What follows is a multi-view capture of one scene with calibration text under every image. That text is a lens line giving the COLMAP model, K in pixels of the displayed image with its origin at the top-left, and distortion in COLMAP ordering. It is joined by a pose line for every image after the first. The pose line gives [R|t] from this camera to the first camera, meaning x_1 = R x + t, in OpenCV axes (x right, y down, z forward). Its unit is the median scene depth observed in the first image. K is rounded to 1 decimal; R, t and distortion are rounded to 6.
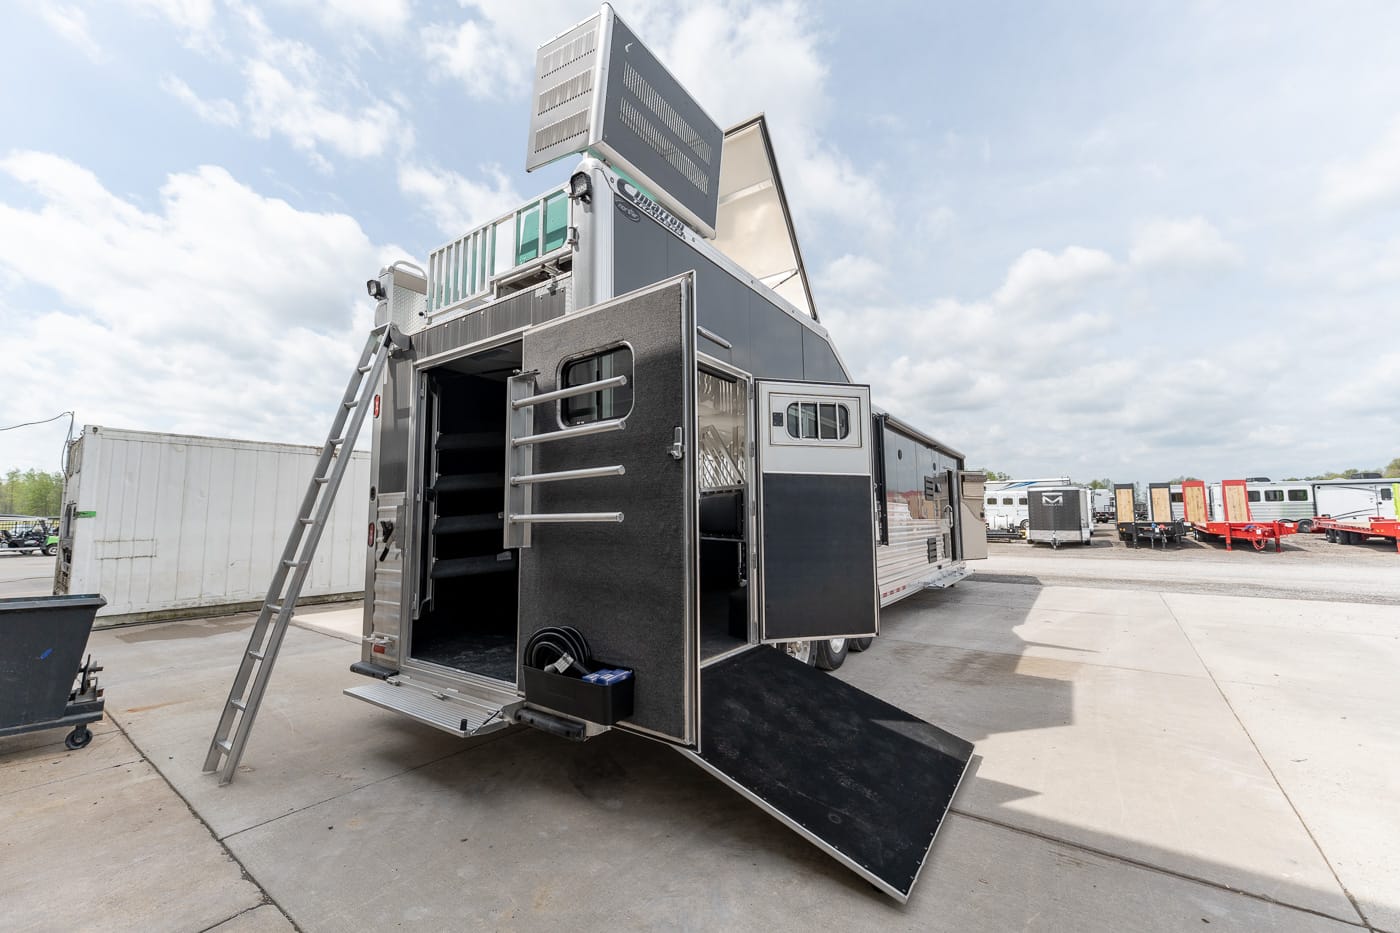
lens RADIAL K [[557.1, 0, 697.7], [0, 557.1, 477.2], [0, 0, 1]] dist [0.001544, -0.000788]
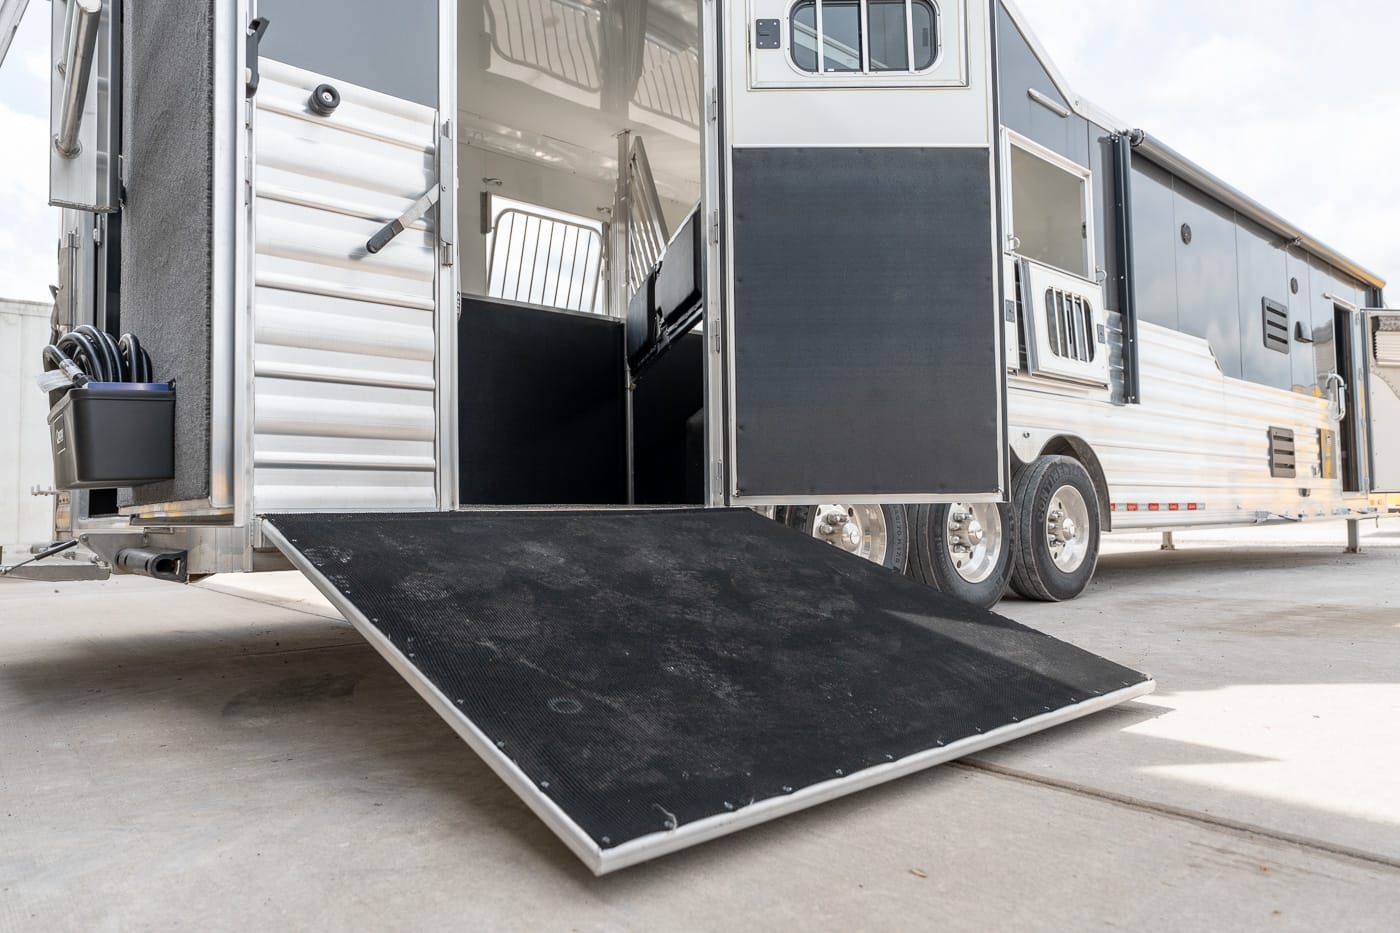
lens RADIAL K [[911.1, 0, 706.6], [0, 911.1, 494.2], [0, 0, 1]] dist [-0.005631, 0.004952]
pose [[0.967657, -0.017114, -0.251688, 0.304910], [0.027698, 0.998872, 0.038569, 0.271257], [0.250744, -0.044293, 0.967040, 0.258911]]
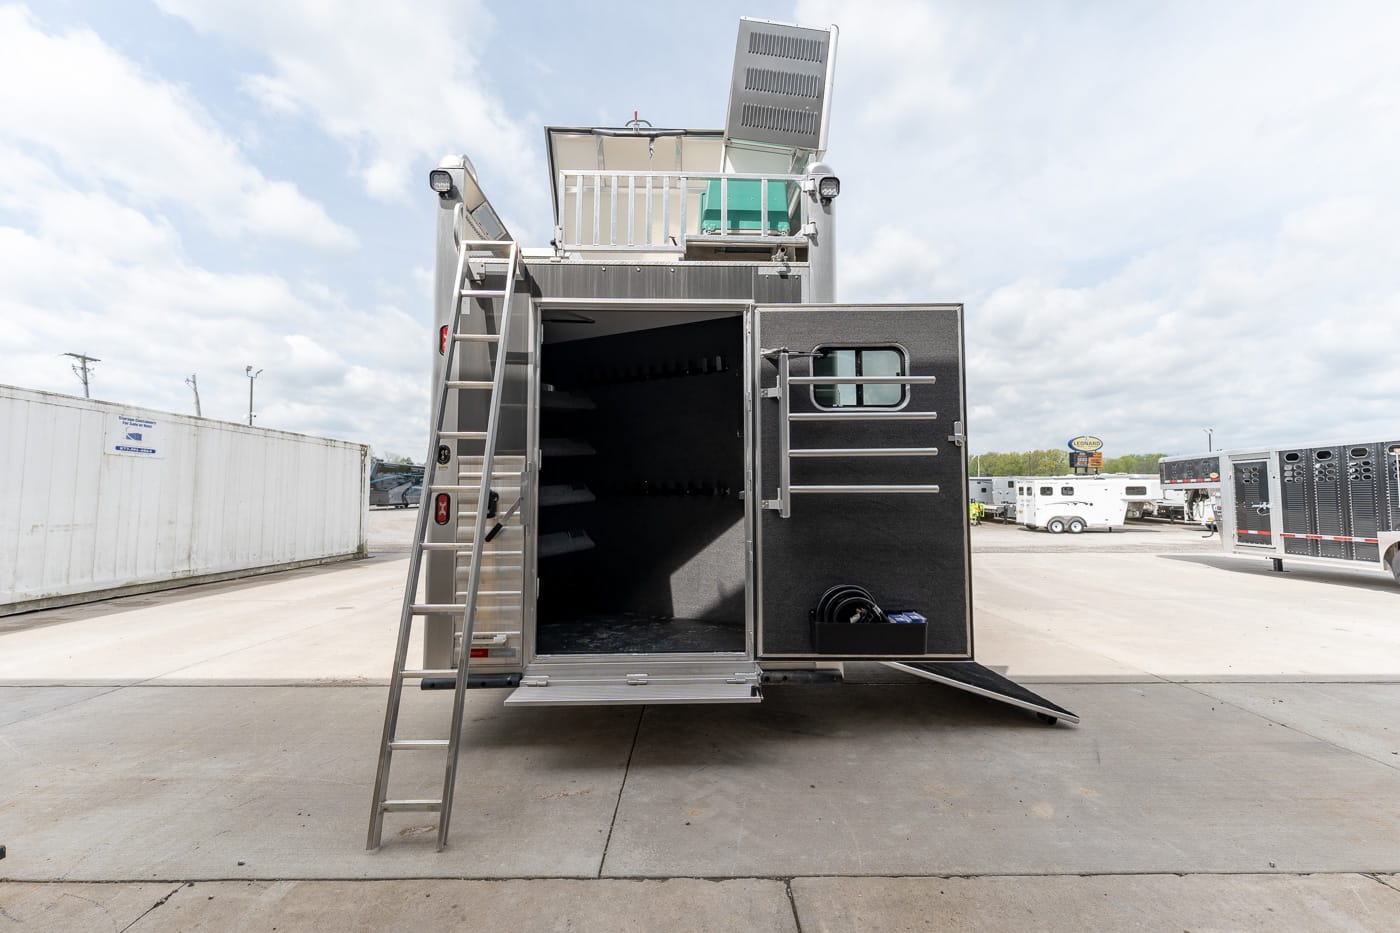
lens RADIAL K [[557.1, 0, 692.1], [0, 557.1, 454.7], [0, 0, 1]] dist [0.001544, -0.000788]
pose [[0.805635, 0.055229, 0.589832, -0.856911], [-0.049444, 0.998440, -0.025955, 0.025481], [-0.590345, -0.008254, 0.807109, 0.171289]]
